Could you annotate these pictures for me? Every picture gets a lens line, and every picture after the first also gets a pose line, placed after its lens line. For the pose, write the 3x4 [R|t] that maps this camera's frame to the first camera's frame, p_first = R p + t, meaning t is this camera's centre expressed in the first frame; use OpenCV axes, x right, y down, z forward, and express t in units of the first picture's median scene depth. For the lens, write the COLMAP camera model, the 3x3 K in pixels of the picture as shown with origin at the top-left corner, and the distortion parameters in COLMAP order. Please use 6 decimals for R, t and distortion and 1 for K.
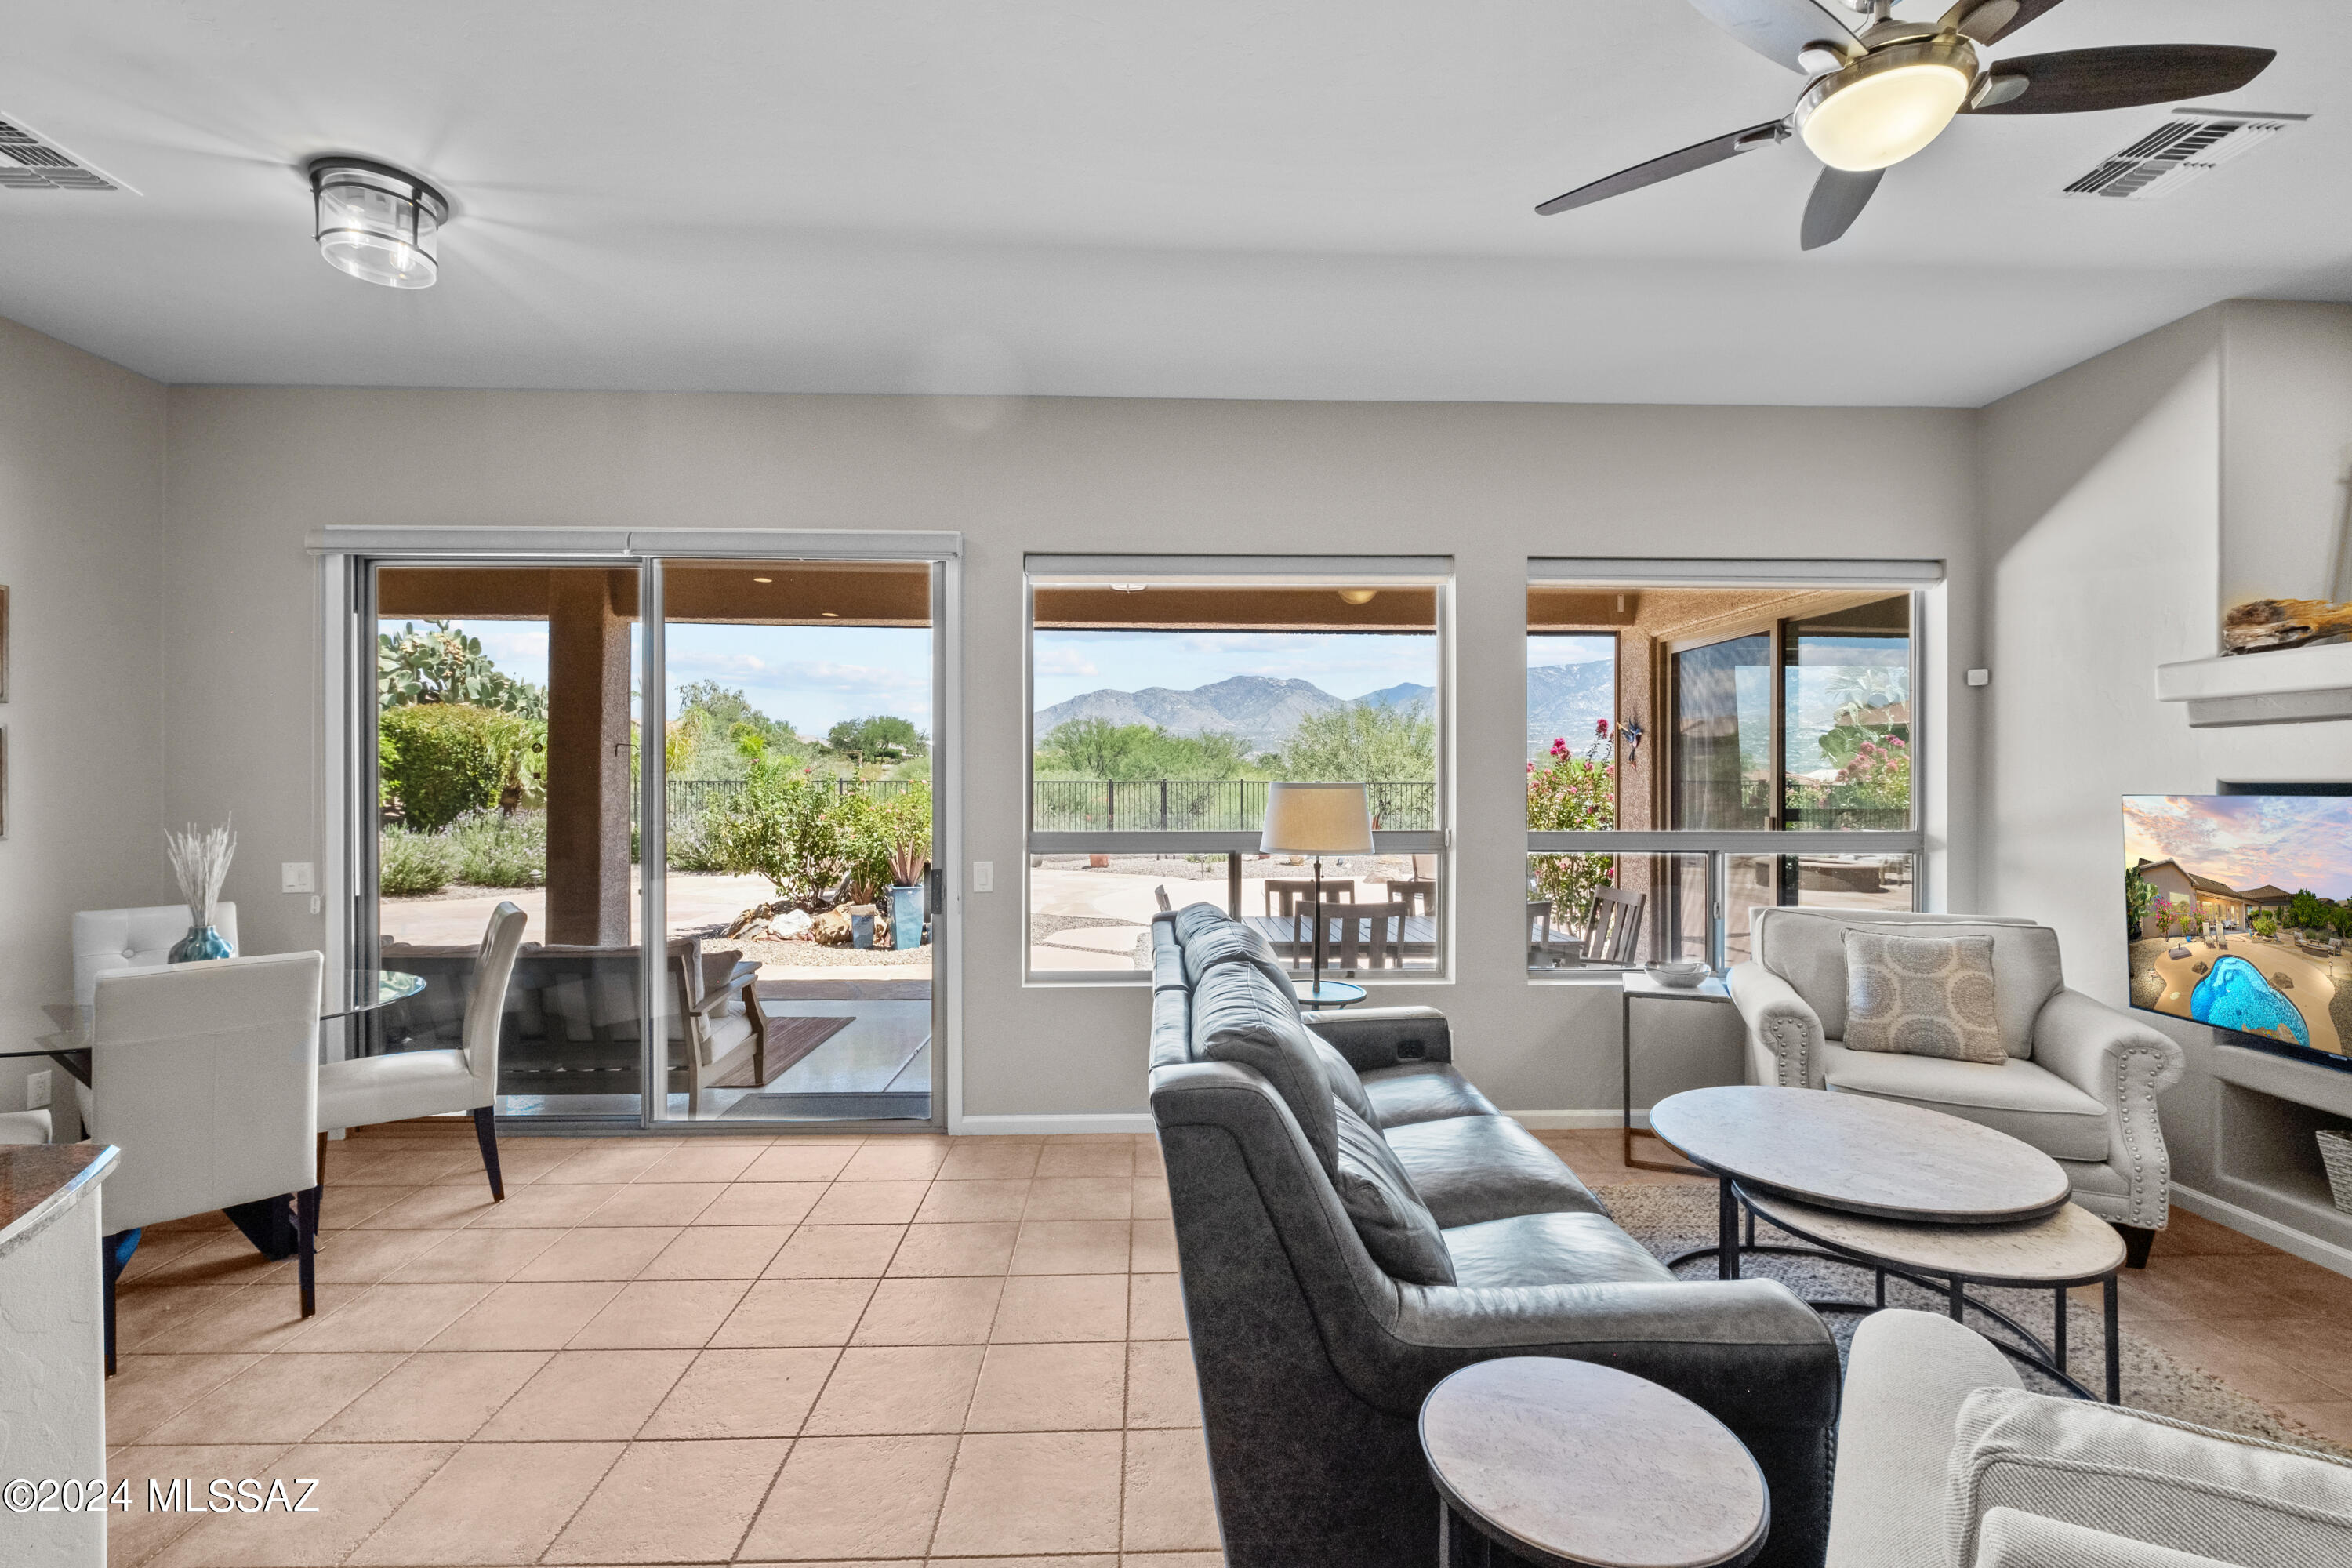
lens RADIAL K [[1019.8, 0, 1181.0], [0, 1019.8, 778.3], [0, 0, 1]] dist [-0.002244, -0.001976]
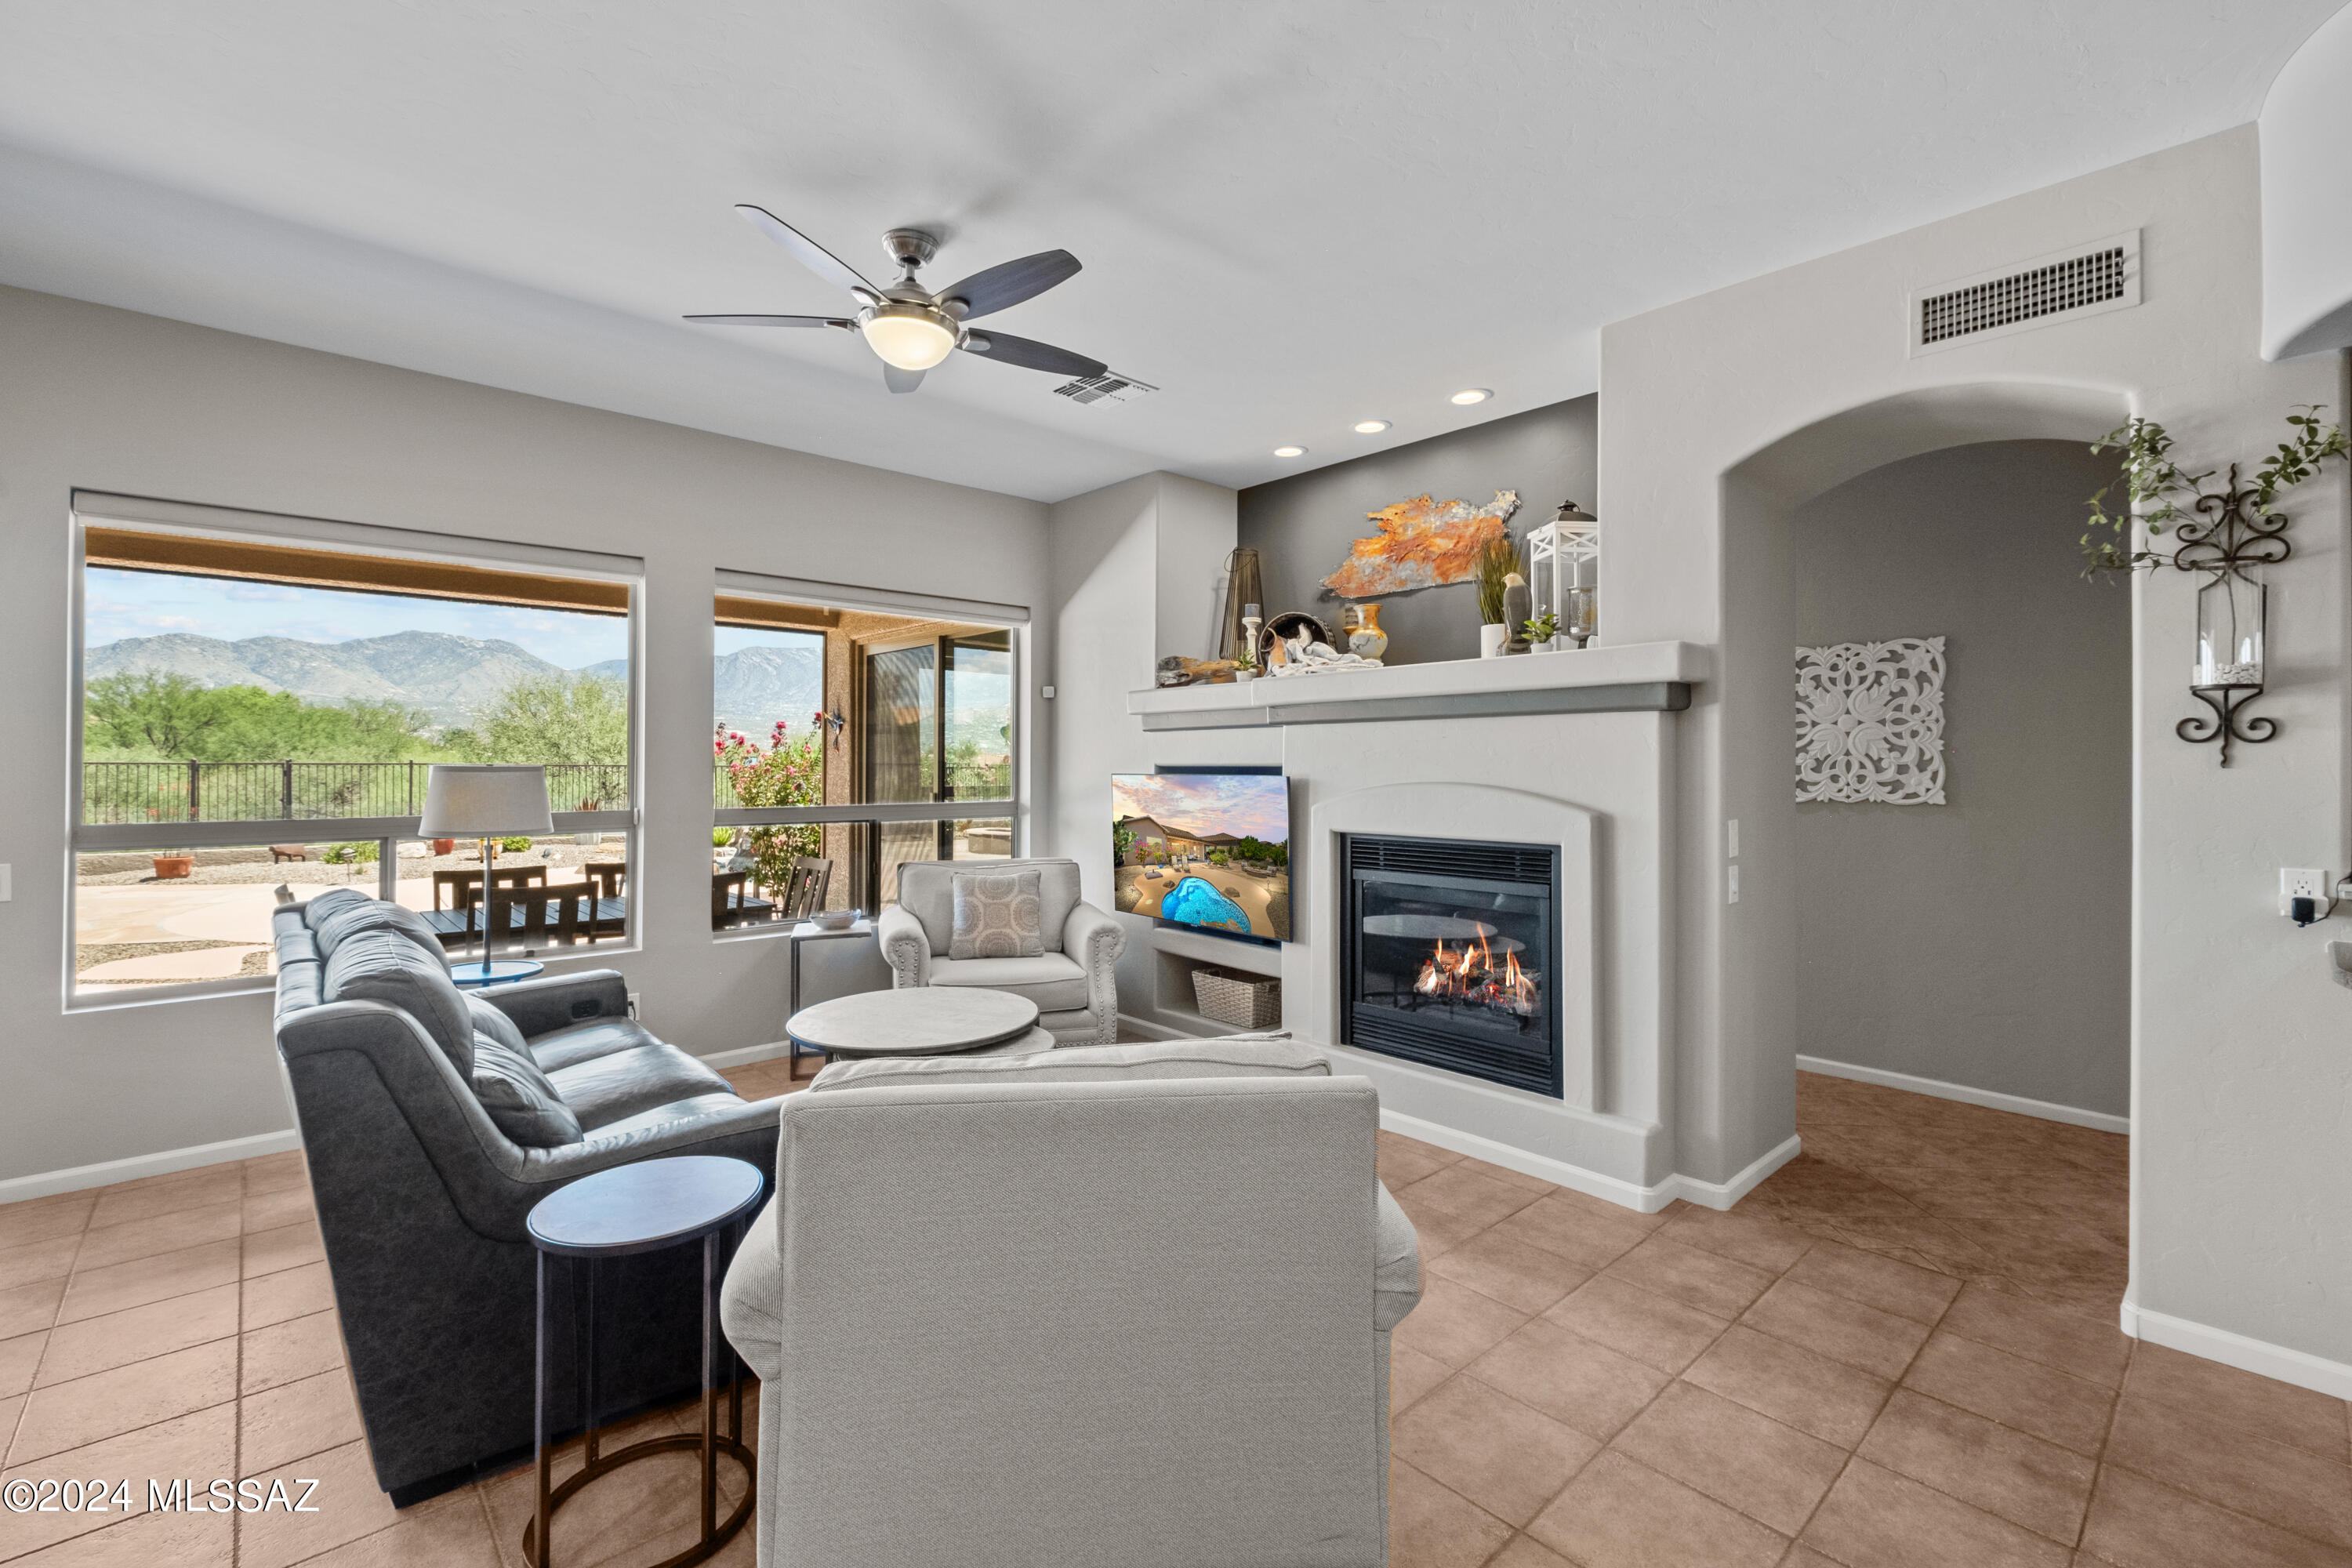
lens RADIAL K [[1019.8, 0, 1187.9], [0, 1019.8, 753.9], [0, 0, 1]] dist [-0.002244, -0.001976]
pose [[0.759572, 0.007806, 0.650377, 0.001935], [-0.003852, 0.999964, -0.007503, -0.004281], [-0.650412, 0.003194, 0.759575, -0.343537]]
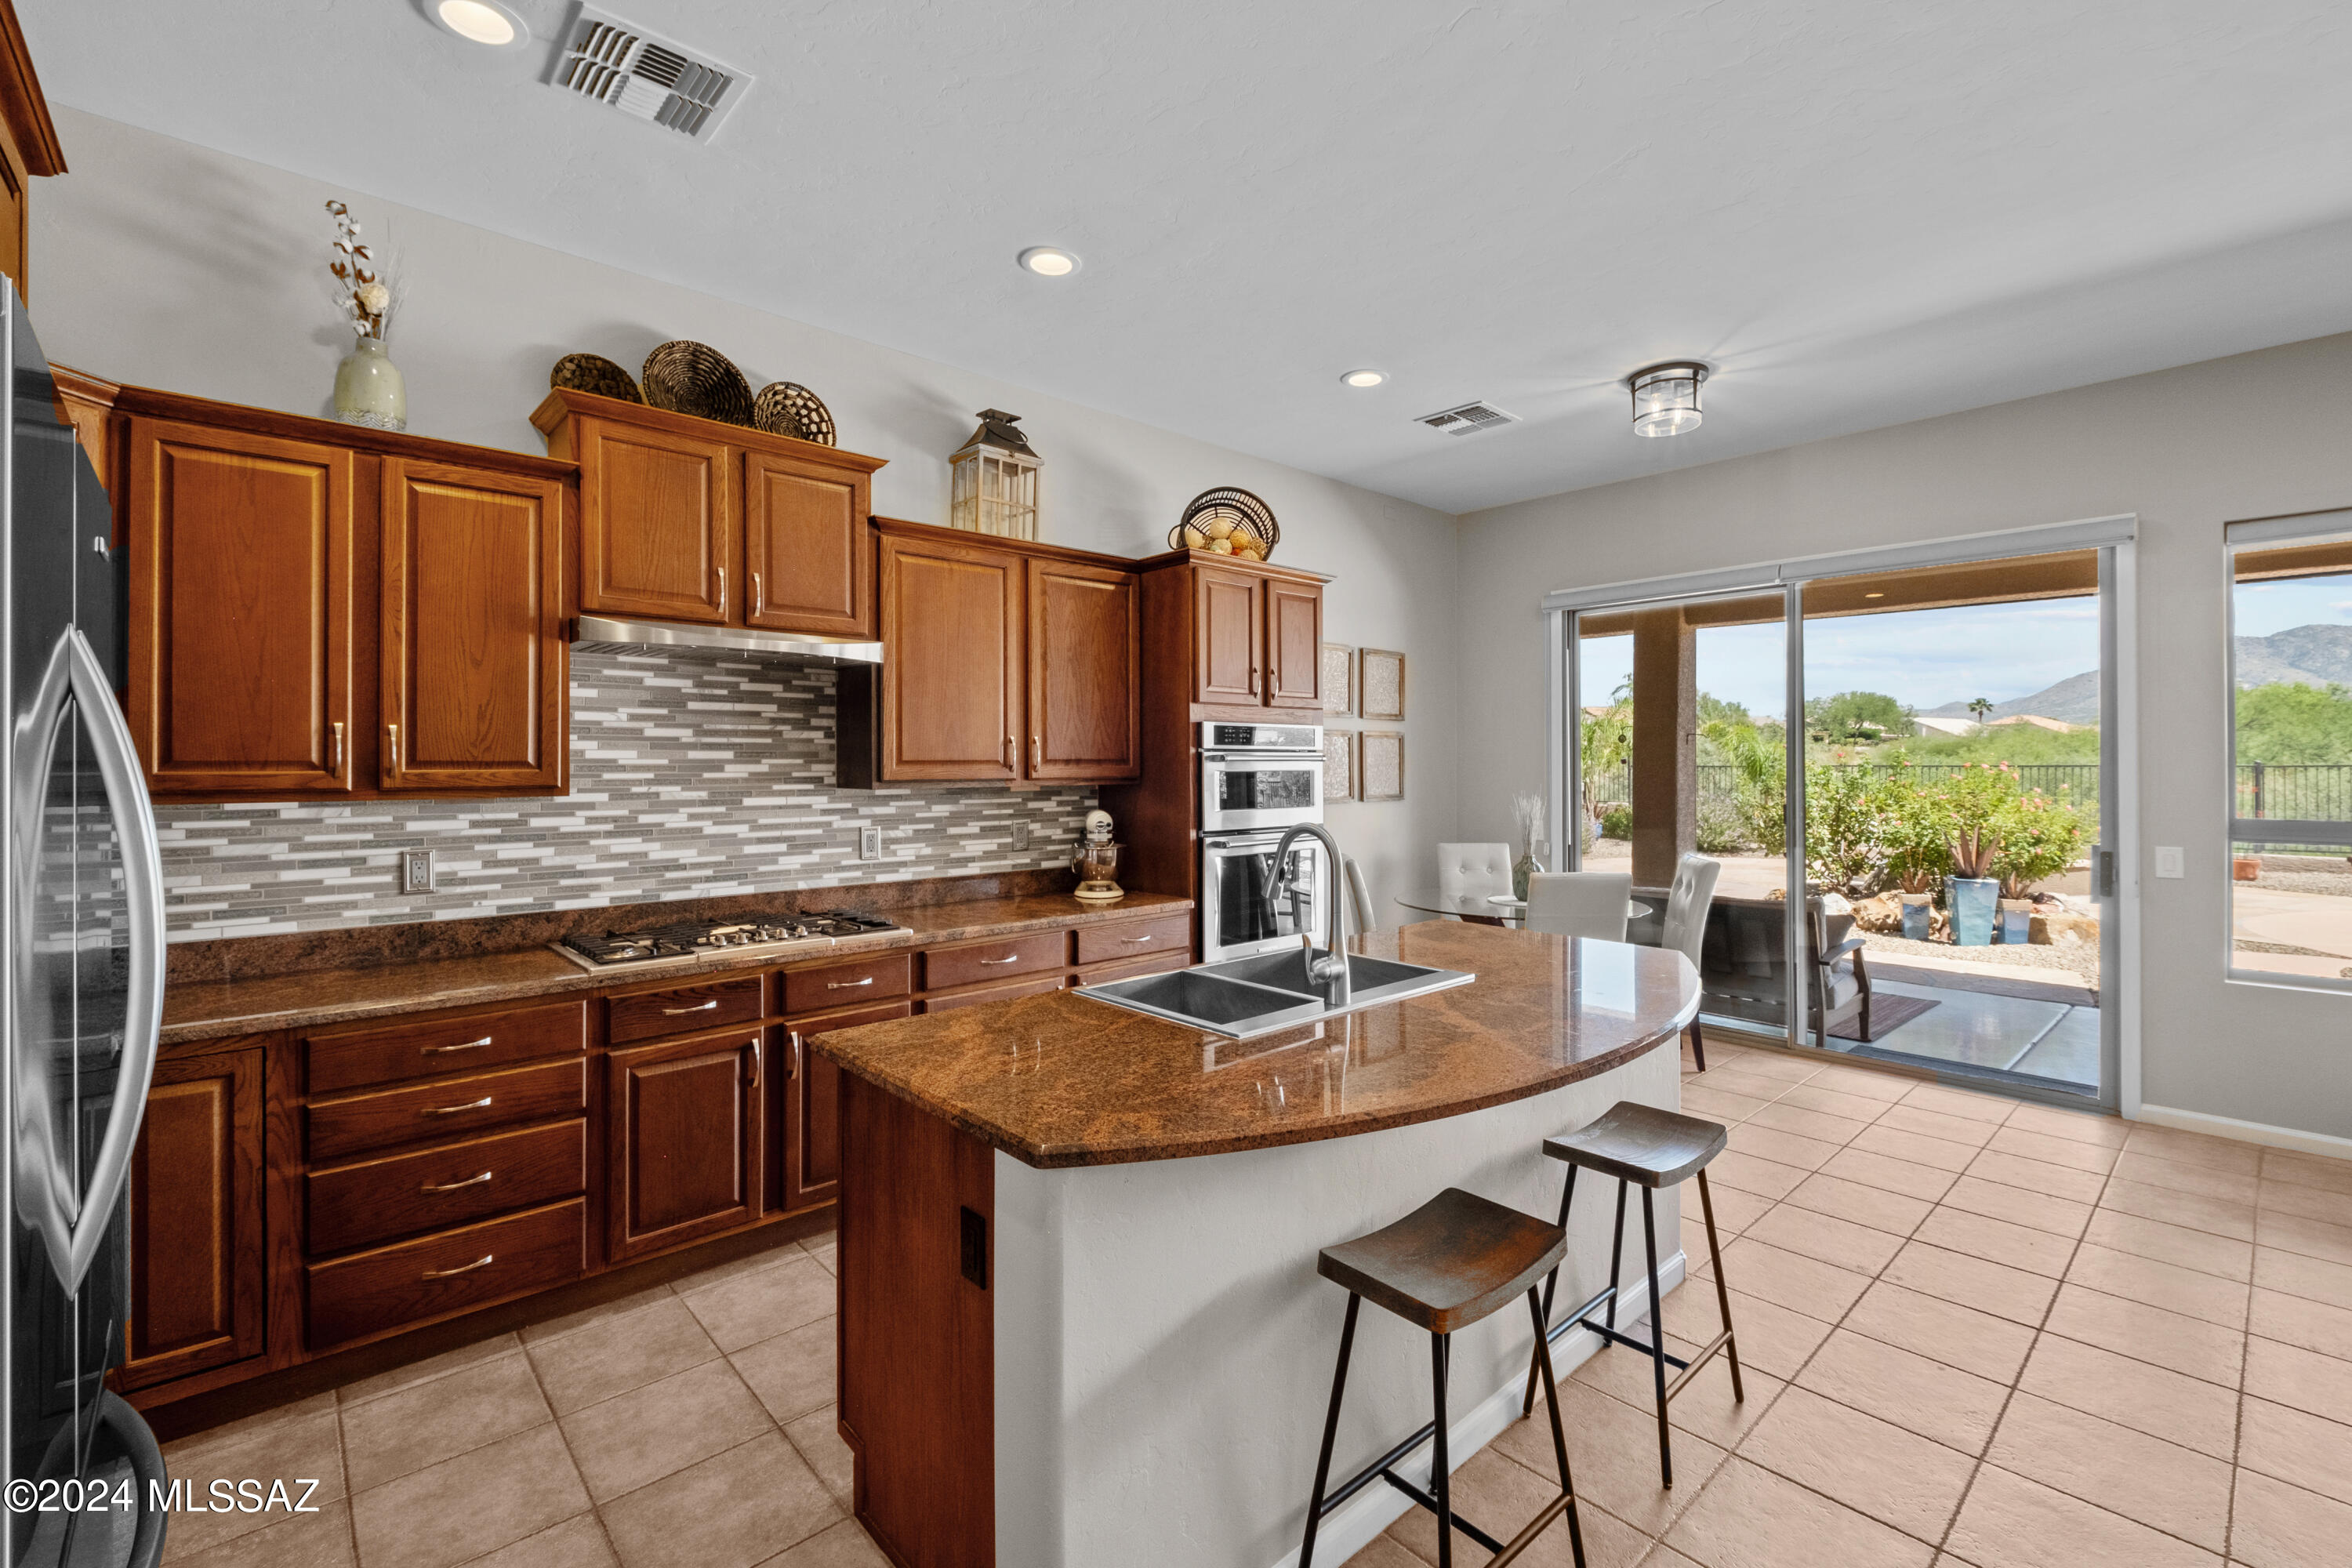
lens RADIAL K [[1019.8, 0, 1172.7], [0, 1019.8, 760.1], [0, 0, 1]] dist [-0.002244, -0.001976]
pose [[0.644971, -0.007164, -0.764173, -0.107191], [0.004550, 0.999974, -0.005534, 0.000131], [0.764193, 0.000093, 0.644988, -0.575219]]
